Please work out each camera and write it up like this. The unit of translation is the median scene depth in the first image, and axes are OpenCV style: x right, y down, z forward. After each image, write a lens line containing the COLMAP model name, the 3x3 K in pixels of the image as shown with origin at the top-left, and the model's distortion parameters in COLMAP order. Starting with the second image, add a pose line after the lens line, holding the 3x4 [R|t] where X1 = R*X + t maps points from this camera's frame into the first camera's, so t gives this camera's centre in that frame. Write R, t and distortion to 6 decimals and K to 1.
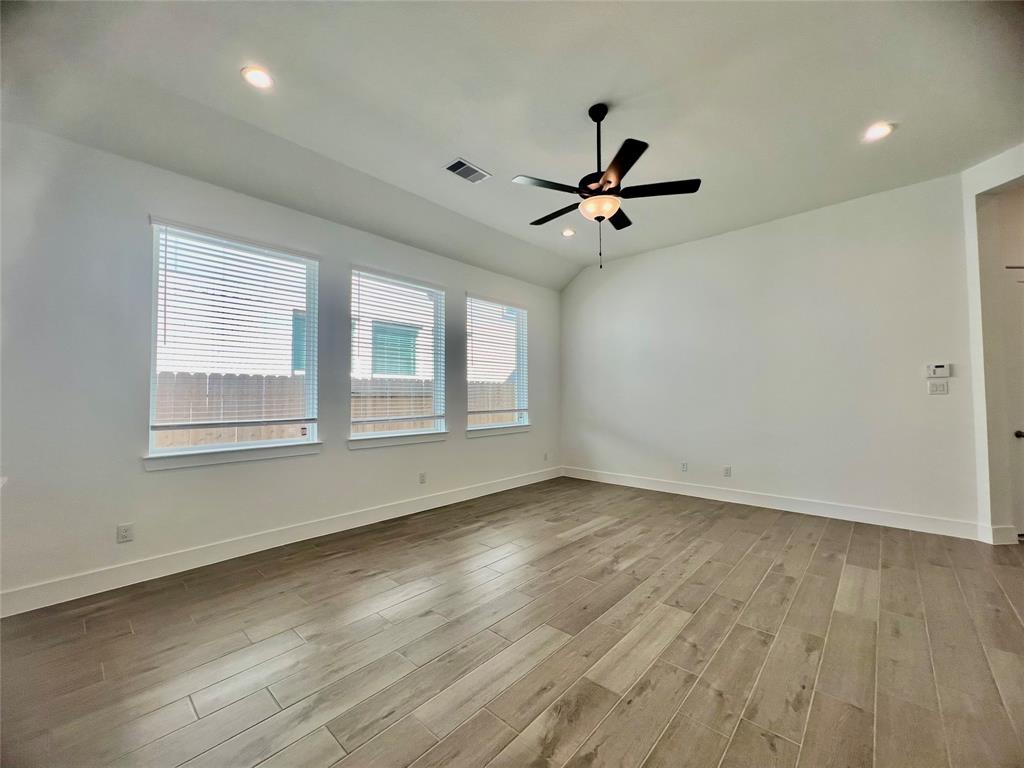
lens RADIAL K [[408.7, 0, 516.4], [0, 408.7, 388.5], [0, 0, 1]] dist [-0.000620, 0.000367]
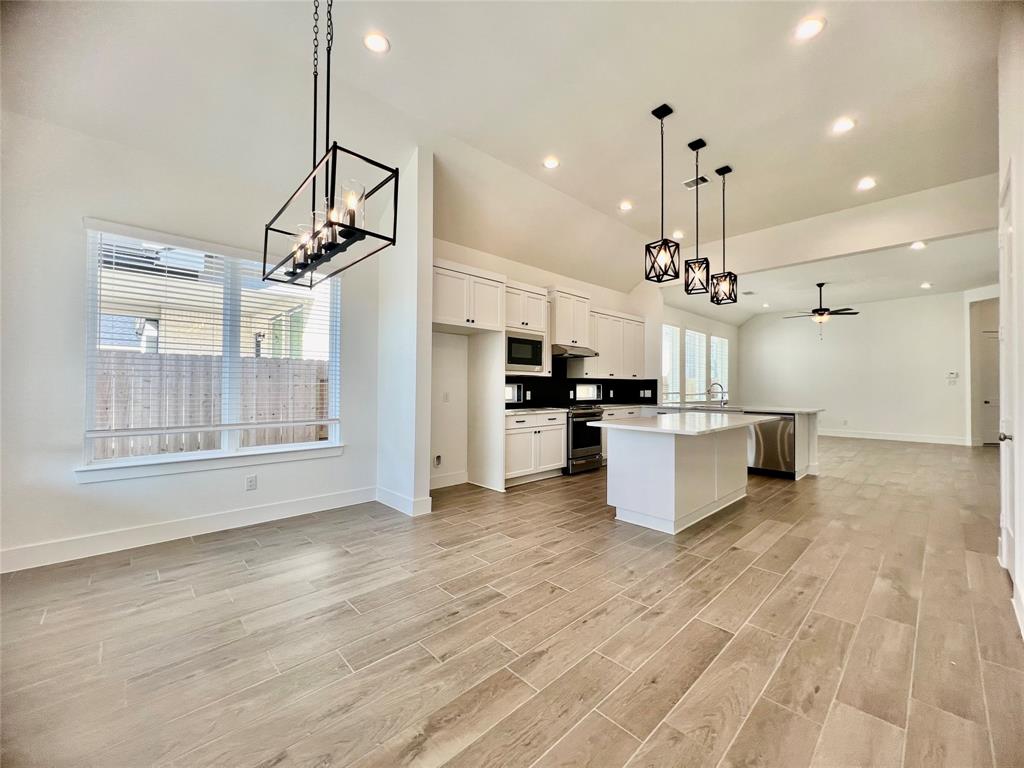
lens RADIAL K [[408.7, 0, 511.3], [0, 408.7, 383.8], [0, 0, 1]] dist [-0.000620, 0.000367]
pose [[0.996670, 0.012201, -0.080619, -1.468619], [-0.011266, 0.999864, 0.012043, 0.003342], [0.080755, -0.011094, 0.996672, -1.747178]]
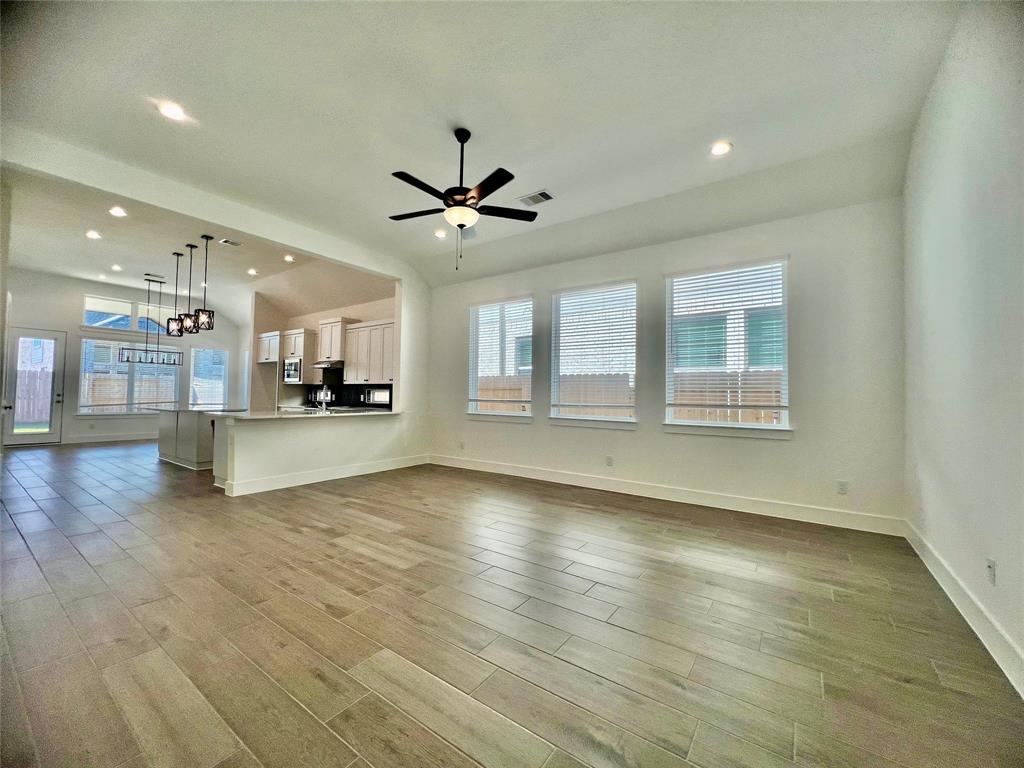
lens RADIAL K [[408.7, 0, 509.2], [0, 408.7, 381.7], [0, 0, 1]] dist [-0.000620, 0.000367]
pose [[0.110917, -0.026985, -0.993463, 1.147847], [0.003079, 0.999636, -0.026809, 0.047190], [0.993825, -0.000085, 0.110959, 0.835617]]
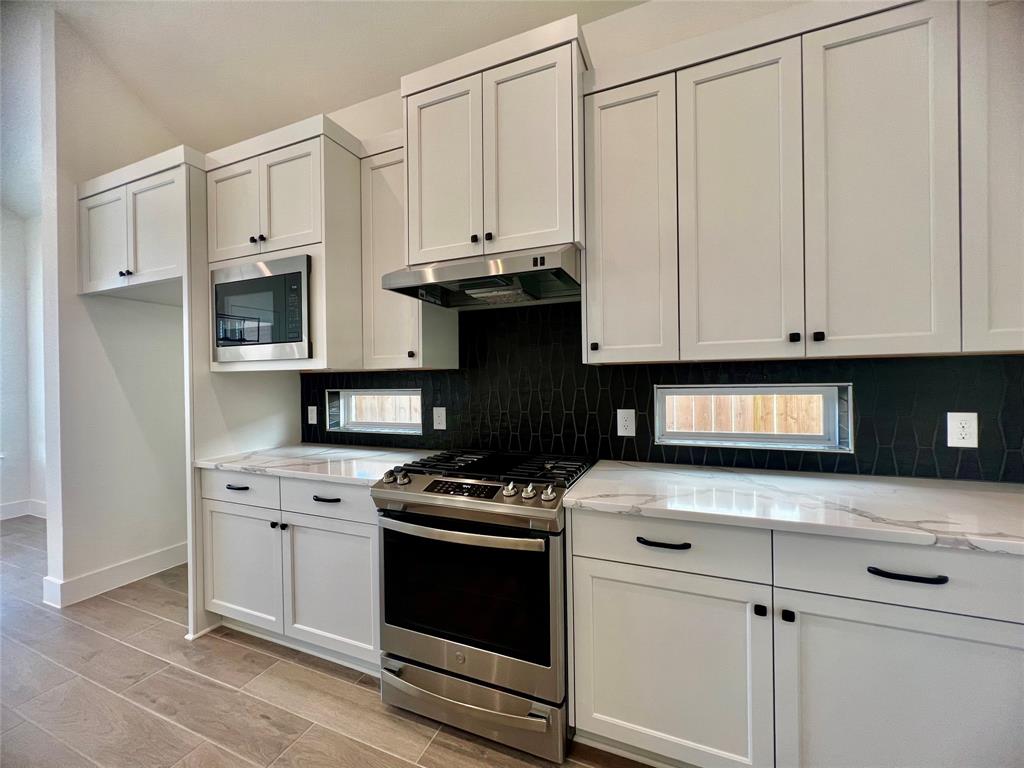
lens RADIAL K [[410.8, 0, 511.1], [0, 410.8, 379.2], [0, 0, 1]] dist [-0.003238, 0.000403]
pose [[0.329638, 0.004618, -0.944096, -0.858982], [0.032057, 0.999357, 0.016081, 0.002950], [0.943563, -0.035566, 0.329278, -0.087969]]
